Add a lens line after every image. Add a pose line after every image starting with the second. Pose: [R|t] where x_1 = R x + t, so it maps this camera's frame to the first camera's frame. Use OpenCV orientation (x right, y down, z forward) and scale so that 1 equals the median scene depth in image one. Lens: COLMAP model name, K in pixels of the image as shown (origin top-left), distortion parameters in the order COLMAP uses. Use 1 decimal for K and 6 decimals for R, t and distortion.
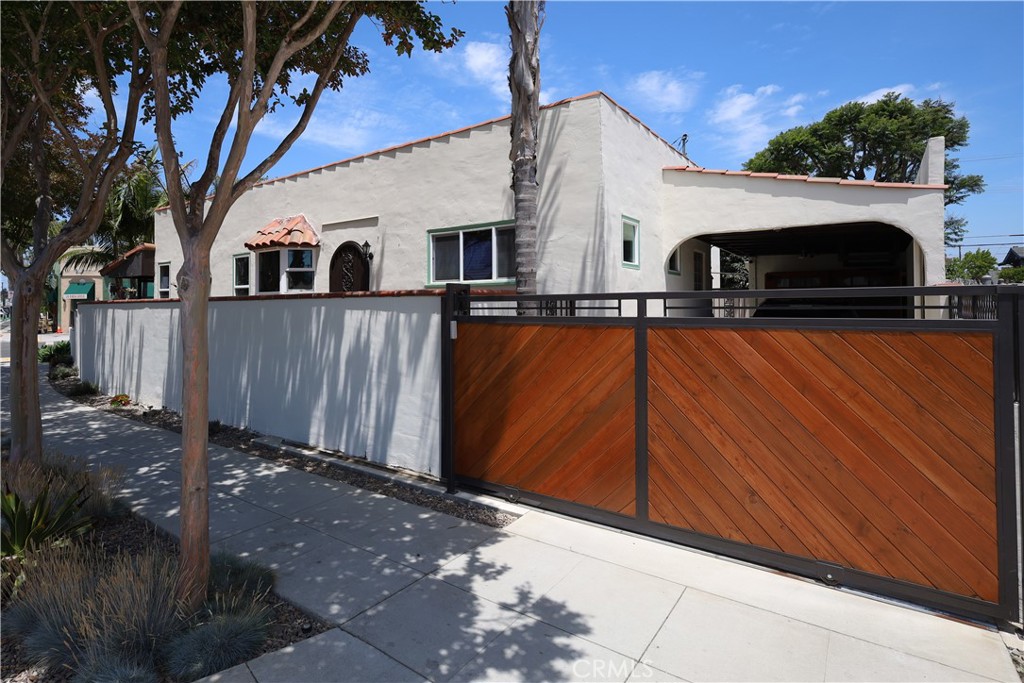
lens RADIAL K [[480.4, 0, 509.8], [0, 480.4, 308.8], [0, 0, 1]] dist [0.001681, 0.000073]
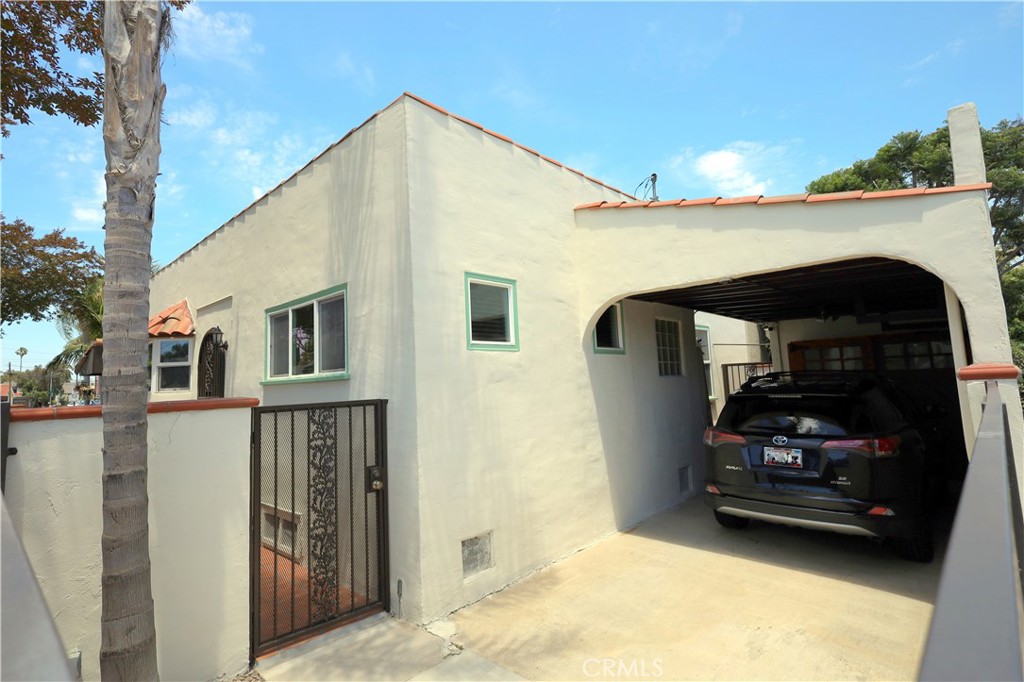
lens RADIAL K [[489.7, 0, 512.0], [0, 489.7, 341.0], [0, 0, 1]] dist [0.001487, -0.000349]
pose [[0.991434, -0.043363, -0.123199, 0.321081], [0.031681, 0.994949, -0.095251, -0.028254], [0.126707, 0.090532, 0.987800, 0.292880]]
